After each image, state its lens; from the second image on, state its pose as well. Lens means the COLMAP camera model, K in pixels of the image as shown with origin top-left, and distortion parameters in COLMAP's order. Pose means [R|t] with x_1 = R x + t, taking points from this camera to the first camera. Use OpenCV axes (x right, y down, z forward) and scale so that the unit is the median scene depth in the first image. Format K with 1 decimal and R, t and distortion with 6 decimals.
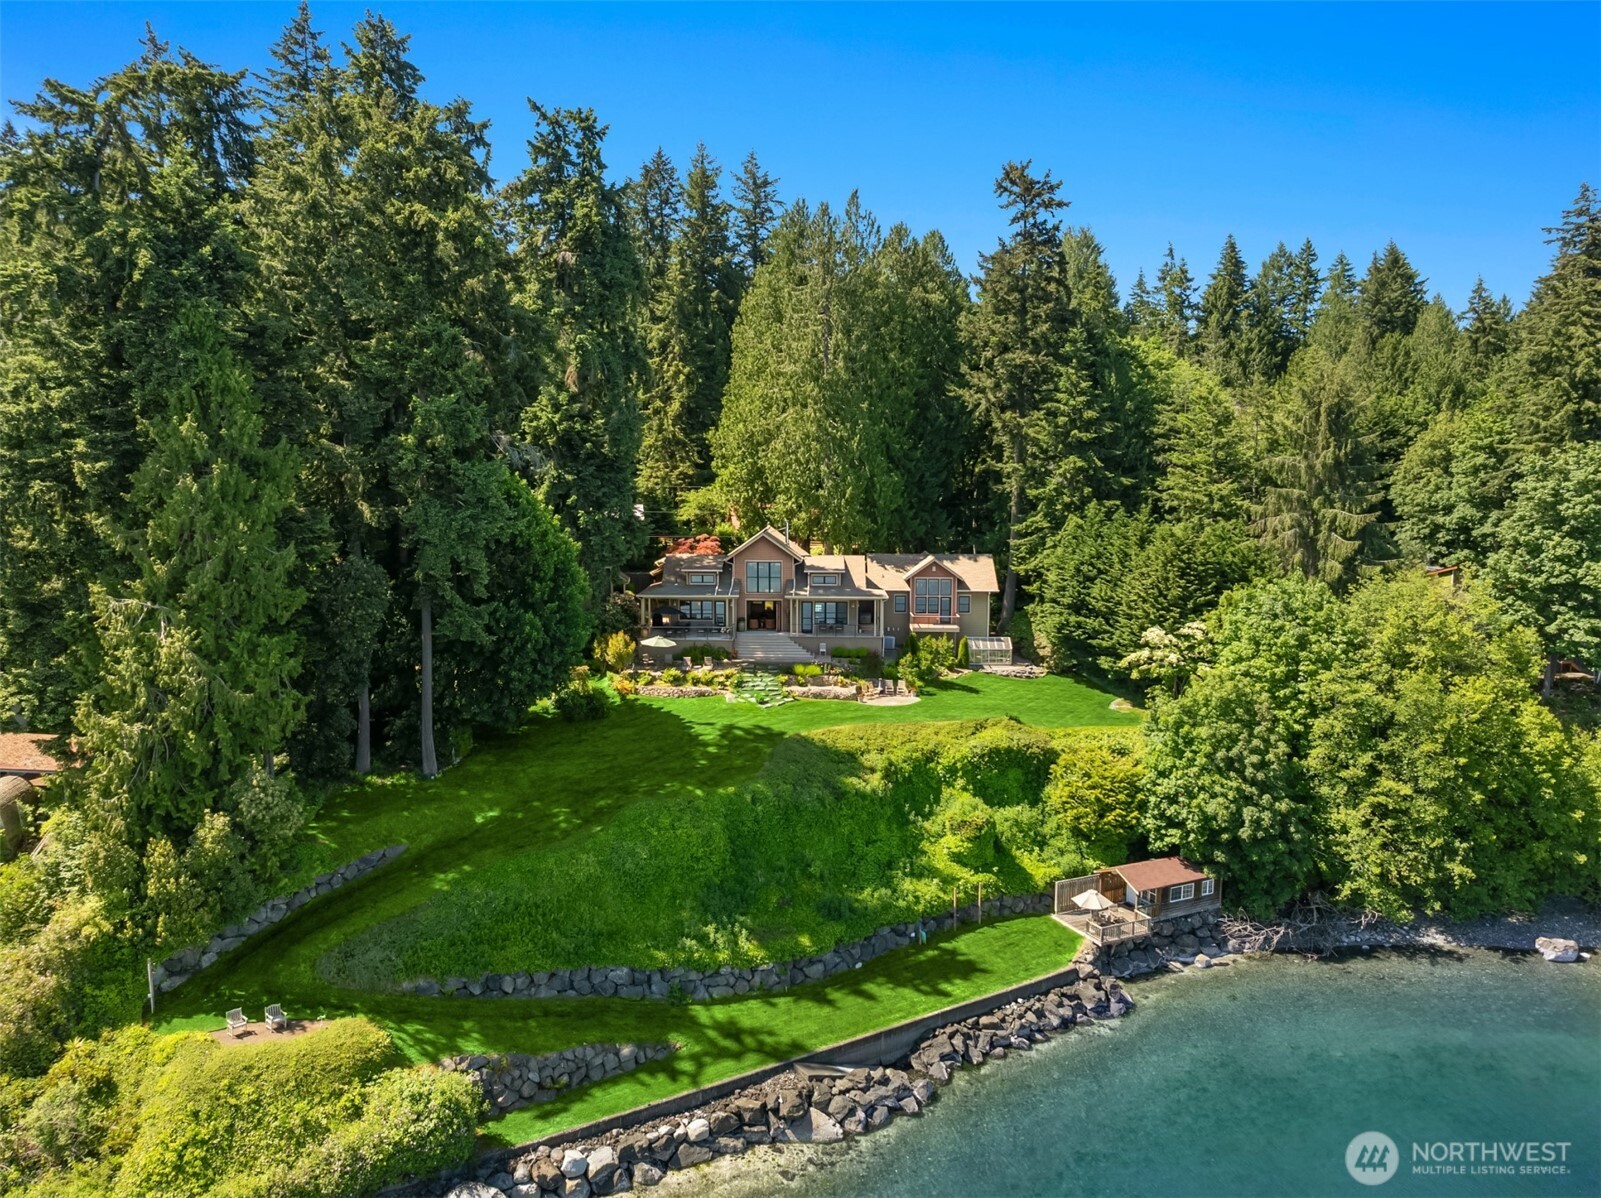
lens RADIAL K [[1122.4, 0, 799.6], [0, 1122.4, 600.0], [0, 0, 1]] dist [-0.039024, -0.001205]
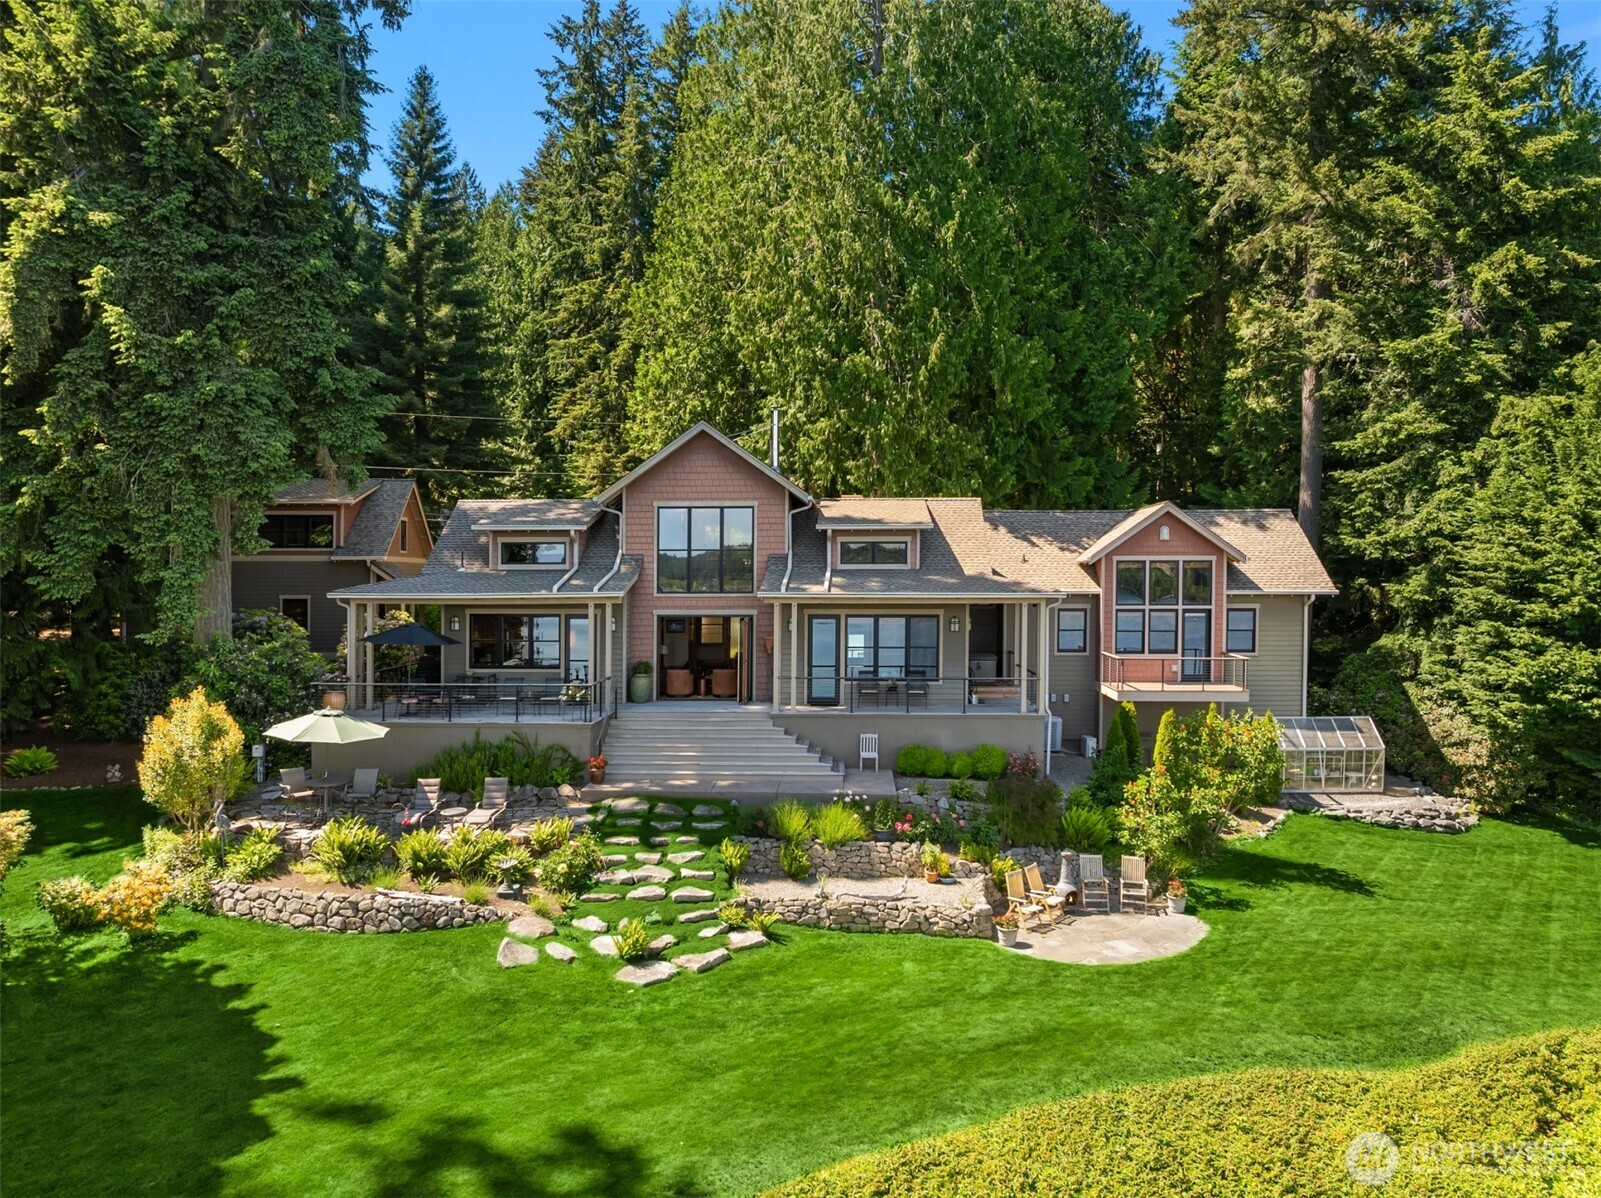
lens RADIAL K [[1122.4, 0, 873.1], [0, 1122.4, 544.2], [0, 0, 1]] dist [-0.039024, -0.001205]
pose [[0.999504, 0.003657, 0.031291, 0.011134], [0.000740, 0.990240, -0.139368, 0.029076], [-0.031496, 0.139322, 0.989746, 0.661244]]
